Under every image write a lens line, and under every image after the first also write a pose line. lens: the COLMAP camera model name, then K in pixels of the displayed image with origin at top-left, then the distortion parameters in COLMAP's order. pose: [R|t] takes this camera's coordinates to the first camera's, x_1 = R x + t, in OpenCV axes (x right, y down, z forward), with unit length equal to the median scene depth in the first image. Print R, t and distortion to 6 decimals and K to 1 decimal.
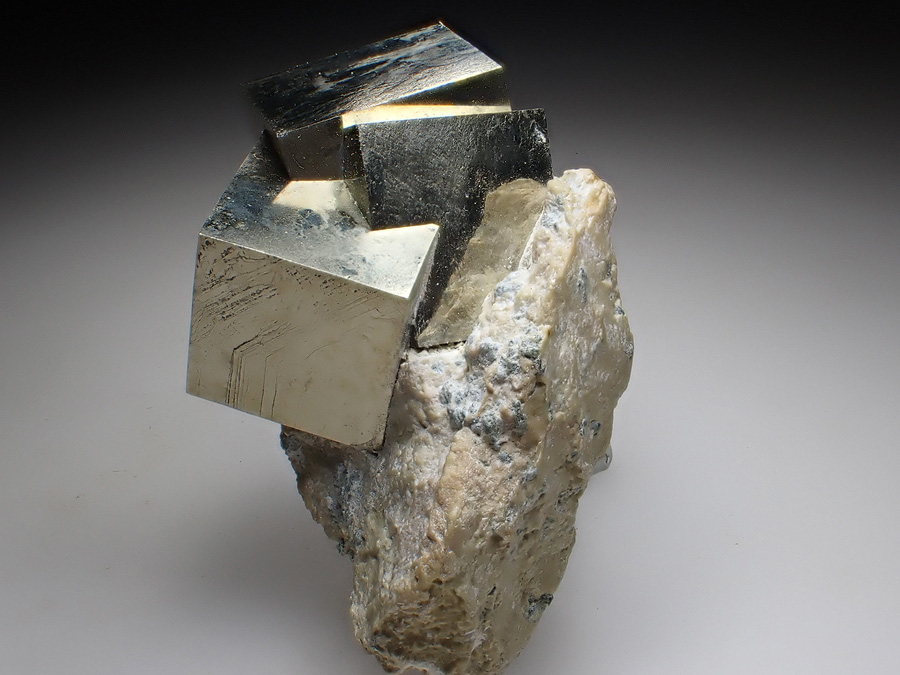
lens RADIAL K [[1692.4, 0, 450.0], [0, 1692.4, 337.5], [0, 0, 1]] dist [-0.349819, 3.179865]
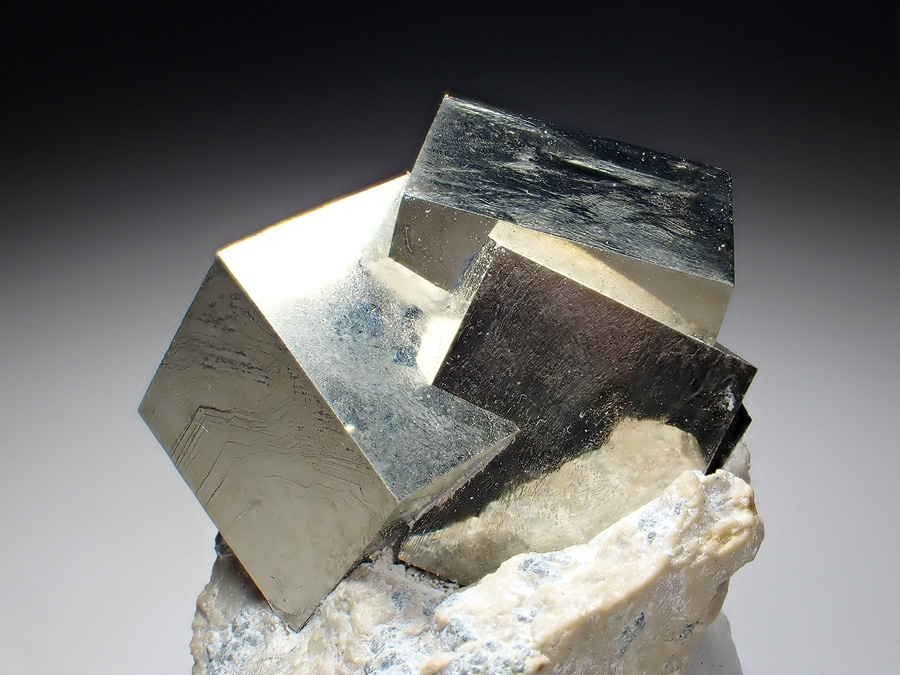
lens RADIAL K [[1633.5, 0, 450.0], [0, 1633.5, 337.5], [0, 0, 1]] dist [0.212988, -0.006137]
pose [[0.808205, 0.559975, -0.182297, 0.071478], [-0.551455, 0.828263, 0.099388, -0.148290], [0.206644, 0.020203, 0.978208, 0.334561]]
